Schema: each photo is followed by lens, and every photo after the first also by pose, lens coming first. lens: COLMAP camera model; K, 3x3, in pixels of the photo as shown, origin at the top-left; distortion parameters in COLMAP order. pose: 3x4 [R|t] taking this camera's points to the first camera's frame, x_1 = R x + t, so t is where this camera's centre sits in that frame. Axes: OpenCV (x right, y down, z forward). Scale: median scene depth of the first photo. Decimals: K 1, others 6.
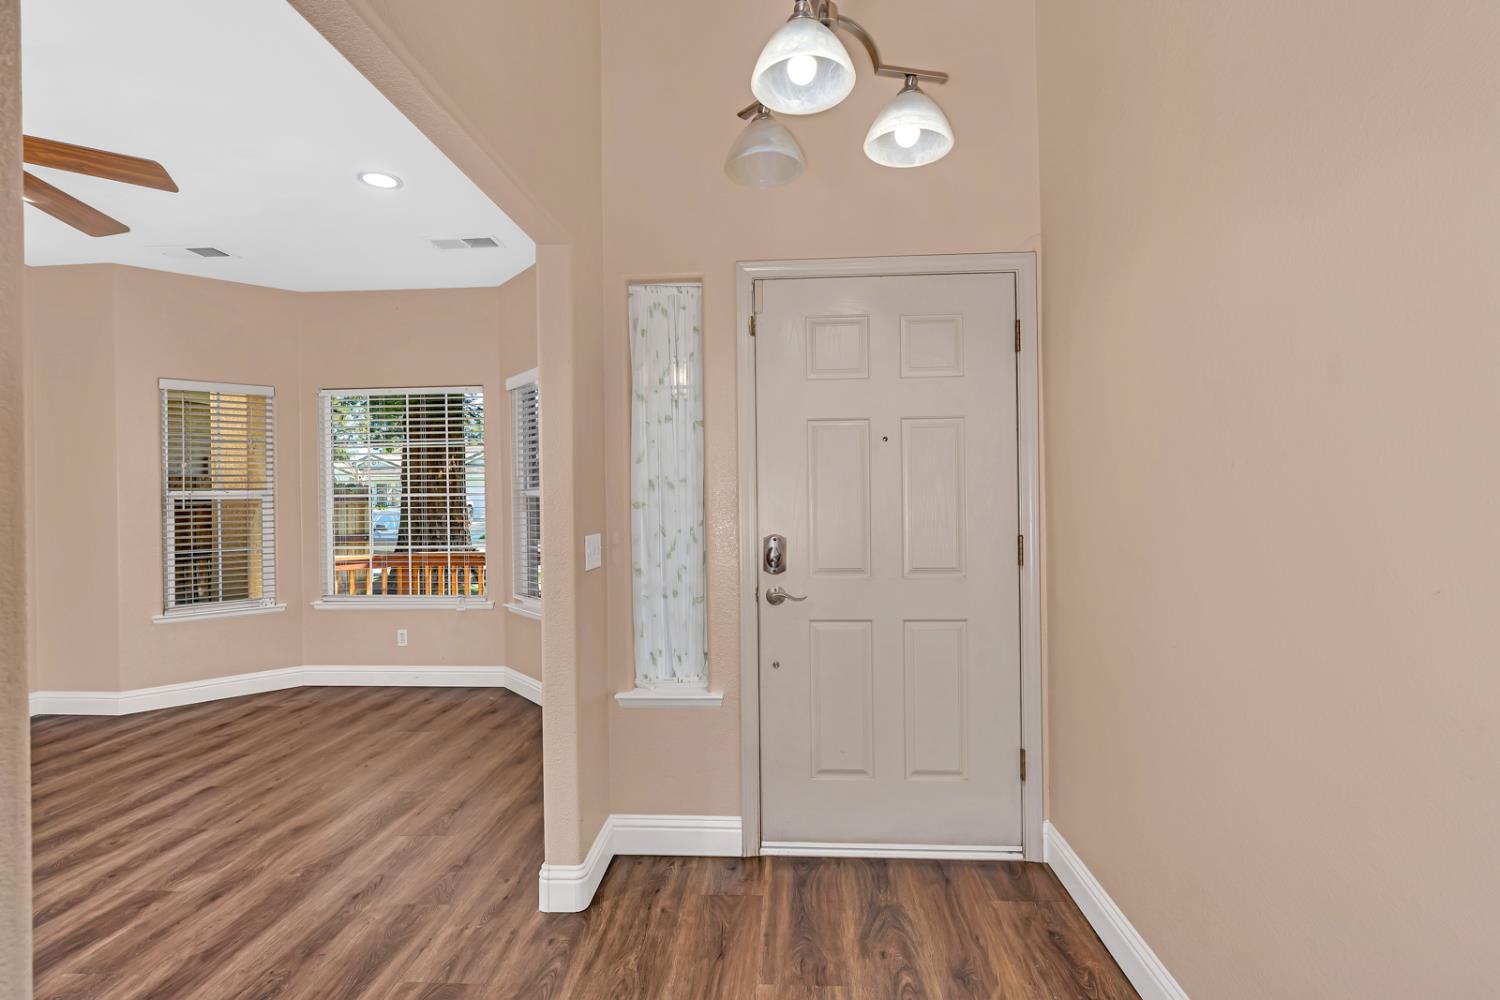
lens RADIAL K [[676.9, 0, 764.1], [0, 676.9, 499.2], [0, 0, 1]] dist [-0.003764, 0.001616]
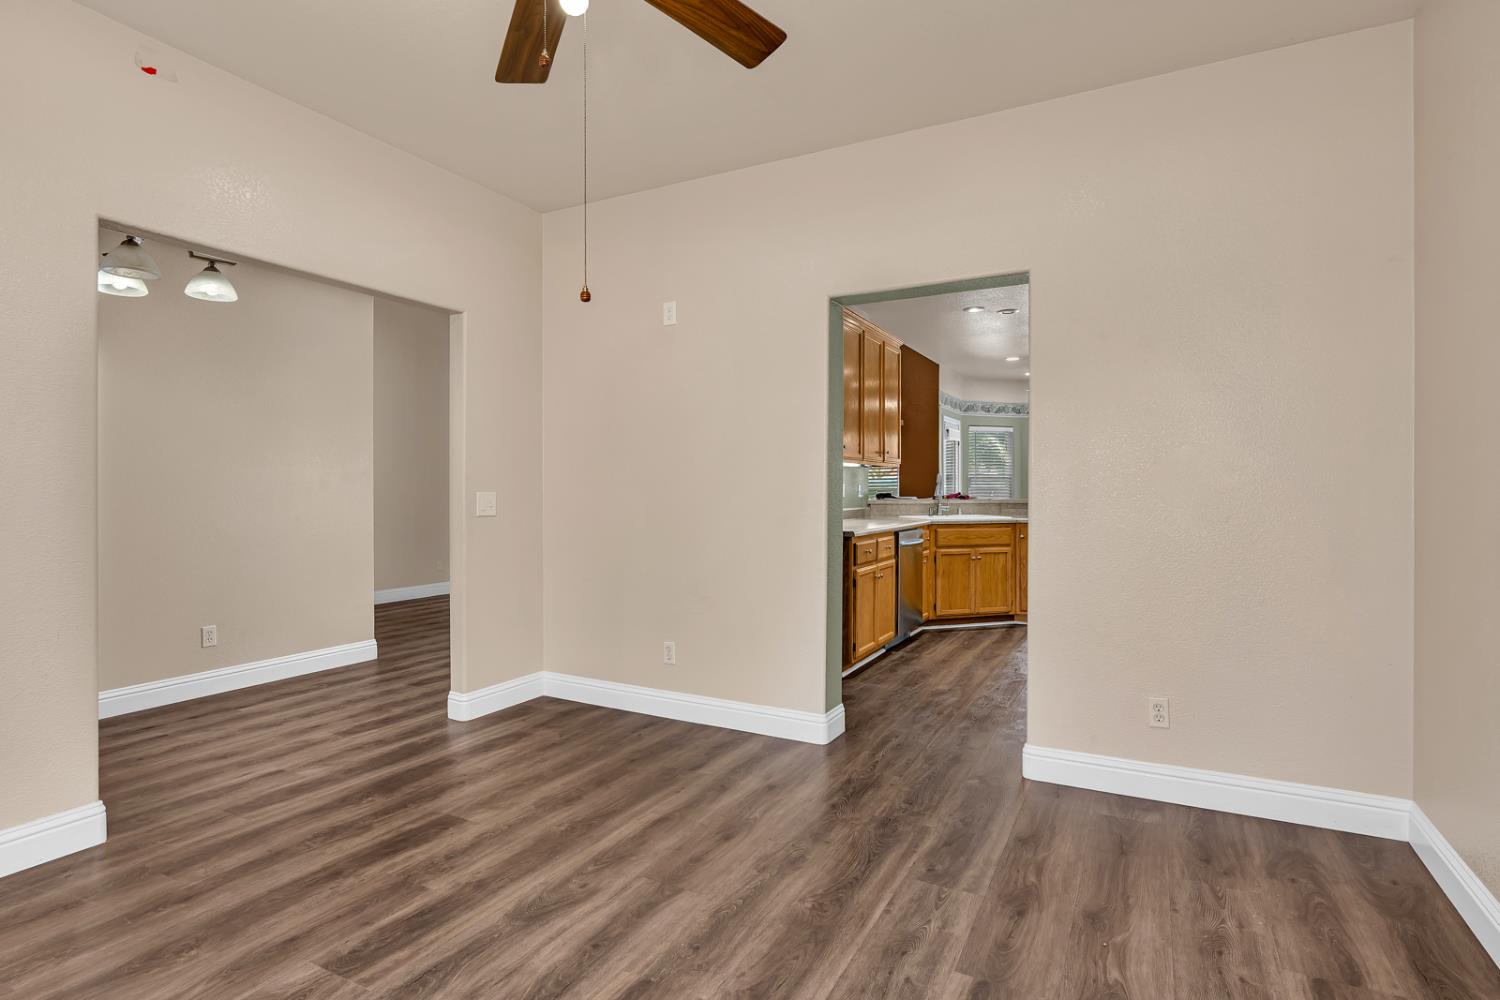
lens RADIAL K [[730.8, 0, 739.7], [0, 730.8, 488.7], [0, 0, 1]] dist [-0.004299, -0.000959]
pose [[-0.903117, 0.009208, 0.429295, -1.006629], [0.009636, 0.999953, -0.001176, 0.039420], [-0.429286, 0.003074, -0.903164, 0.935441]]
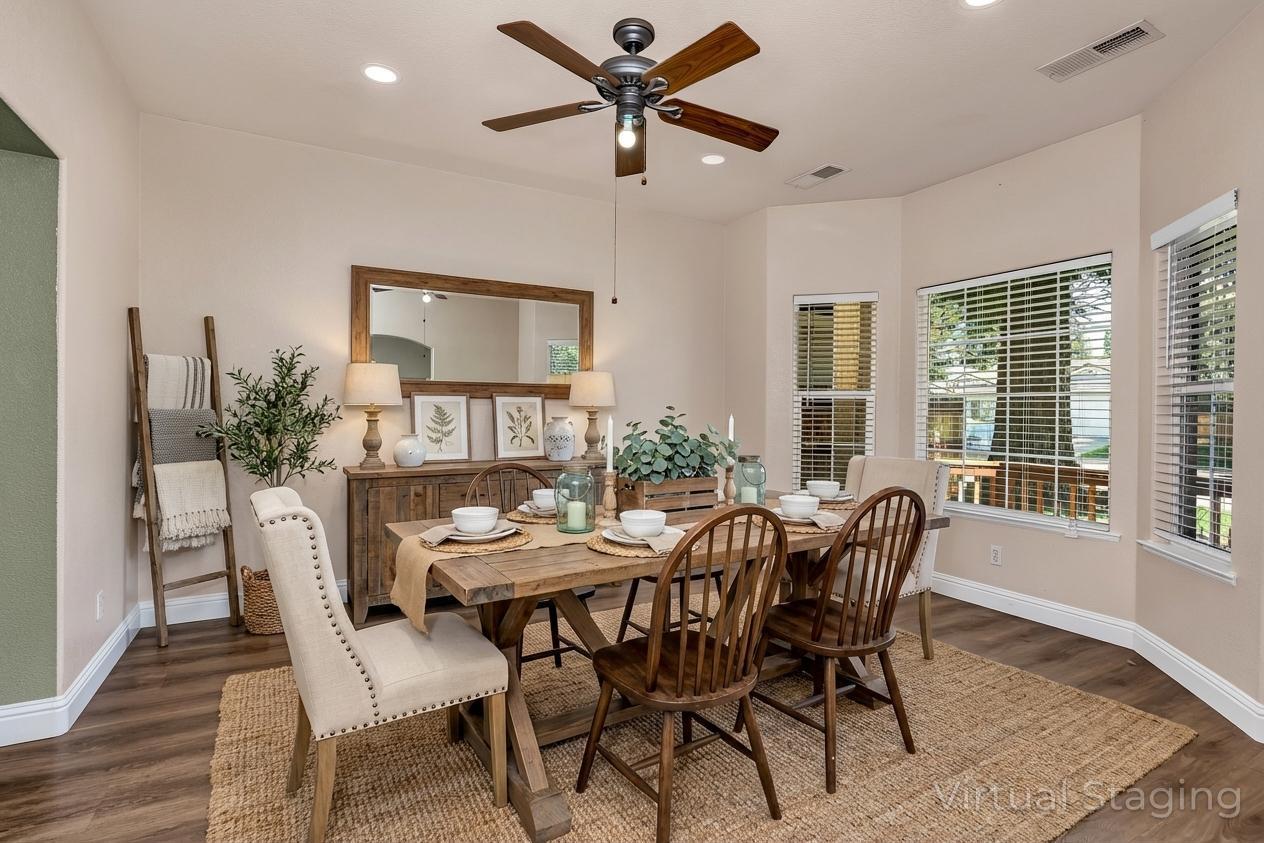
lens RADIAL K [[615.8, 0, 637.2], [0, 615.8, 417.3], [0, 0, 1]] dist [-0.004299, -0.000959]
pose [[0.525076, 0.021558, -0.850783, -0.126978], [-0.021605, 0.999695, 0.011997, 0.031067], [0.850781, 0.012081, 0.525381, 0.221678]]
